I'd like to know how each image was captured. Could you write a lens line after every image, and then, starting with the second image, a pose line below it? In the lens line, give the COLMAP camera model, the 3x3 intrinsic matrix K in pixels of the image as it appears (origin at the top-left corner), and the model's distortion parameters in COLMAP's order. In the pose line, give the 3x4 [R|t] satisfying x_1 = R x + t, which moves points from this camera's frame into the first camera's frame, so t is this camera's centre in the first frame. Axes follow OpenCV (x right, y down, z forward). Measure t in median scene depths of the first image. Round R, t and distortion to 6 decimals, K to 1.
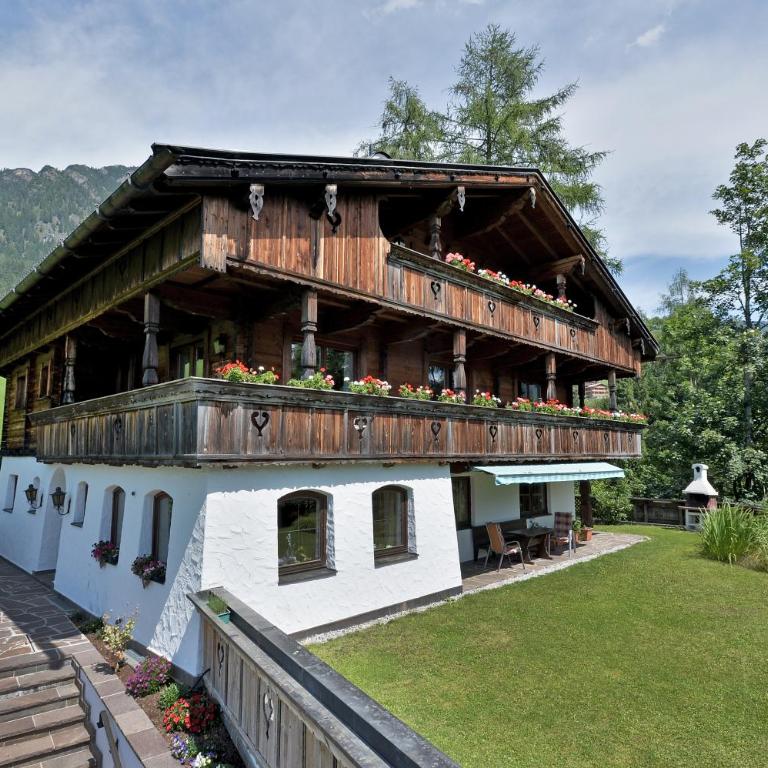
lens RADIAL K [[549.8, 0, 383.4], [0, 549.8, 390.2], [0, 0, 1]] dist [-0.005842, -0.004742]
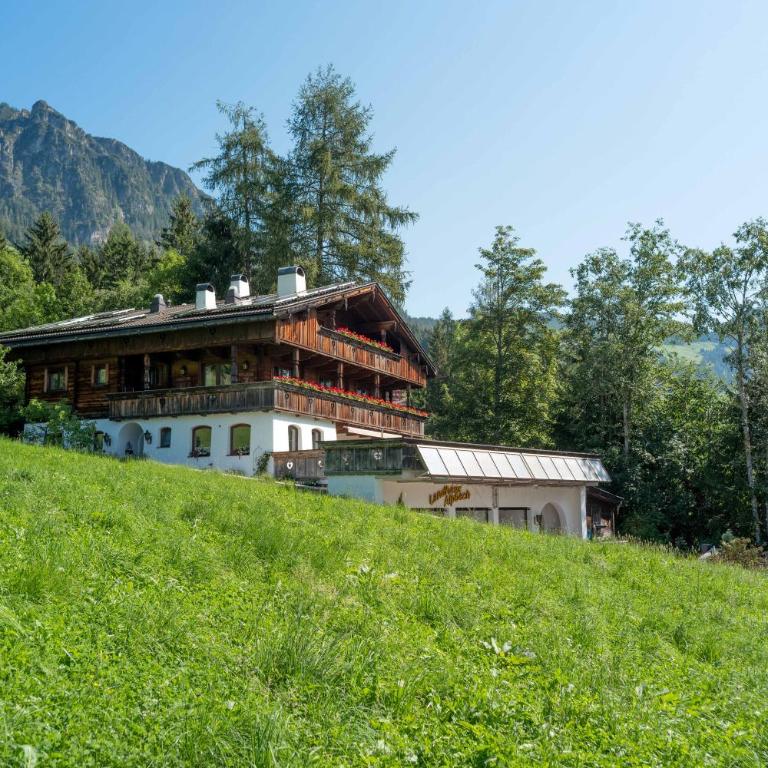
lens RADIAL K [[920.4, 0, 384.0], [0, 920.4, 384.0], [0, 0, 1]] dist [0.005387, 0.011741]
pose [[0.939140, 0.043399, 0.340783, -1.033086], [-0.035855, 0.998953, -0.028407, 0.081032], [-0.341660, 0.014459, 0.939713, -2.721098]]
